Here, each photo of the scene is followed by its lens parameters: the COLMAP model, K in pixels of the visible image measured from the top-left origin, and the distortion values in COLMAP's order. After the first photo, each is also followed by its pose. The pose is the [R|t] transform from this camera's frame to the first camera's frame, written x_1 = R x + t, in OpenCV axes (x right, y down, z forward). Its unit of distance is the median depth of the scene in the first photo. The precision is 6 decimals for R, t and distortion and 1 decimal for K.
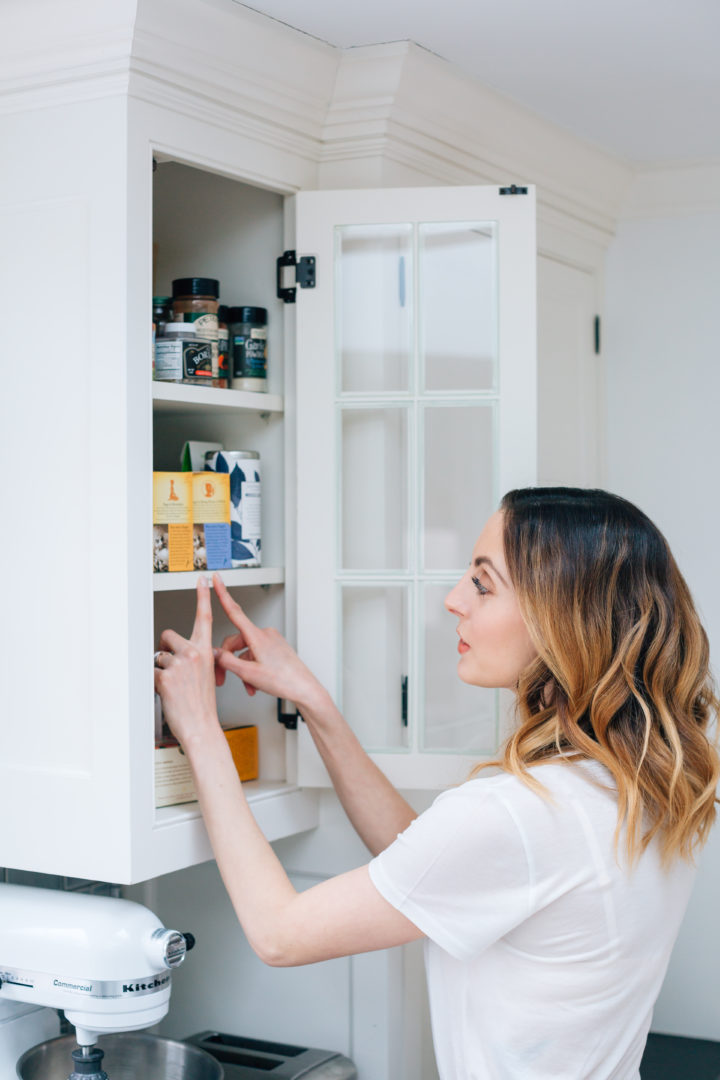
lens RADIAL K [[1636.4, 0, 358.5], [0, 1636.4, 564.2], [0, 0, 1]] dist [-0.163786, 0.035814]
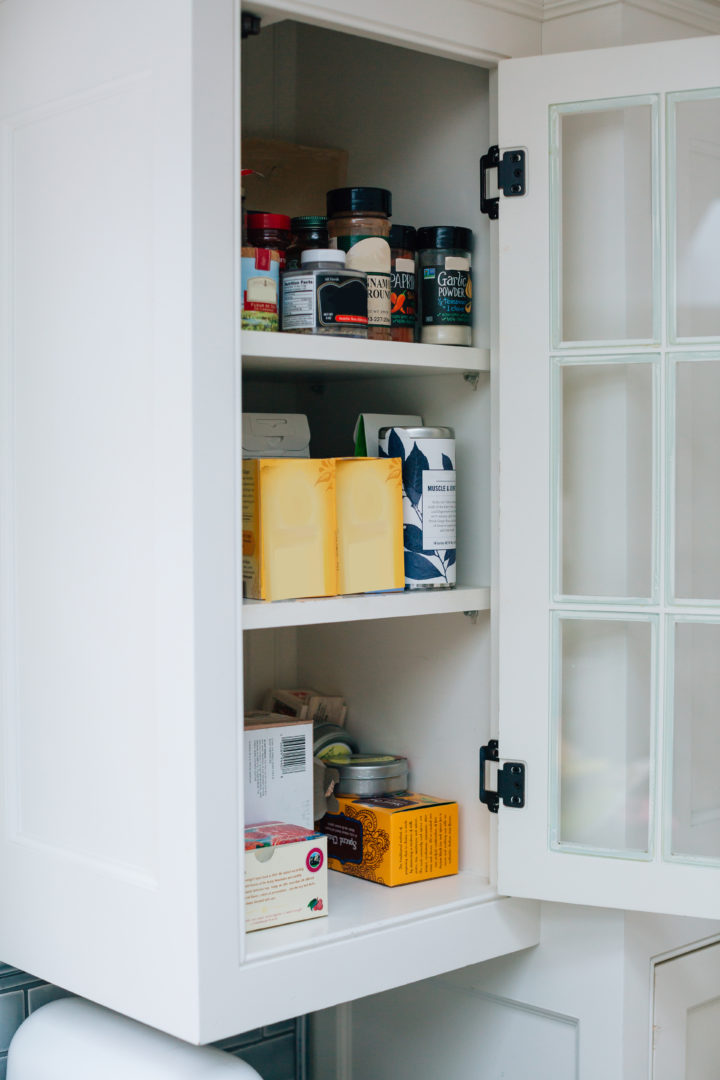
lens RADIAL K [[1636.4, 0, 358.5], [0, 1636.4, 564.2], [0, 0, 1]] dist [-0.163786, 0.035814]
pose [[0.955369, 0.015731, -0.294997, 0.114389], [-0.008861, 0.999658, 0.024612, -0.026602], [0.295283, -0.020899, 0.955181, 0.306284]]
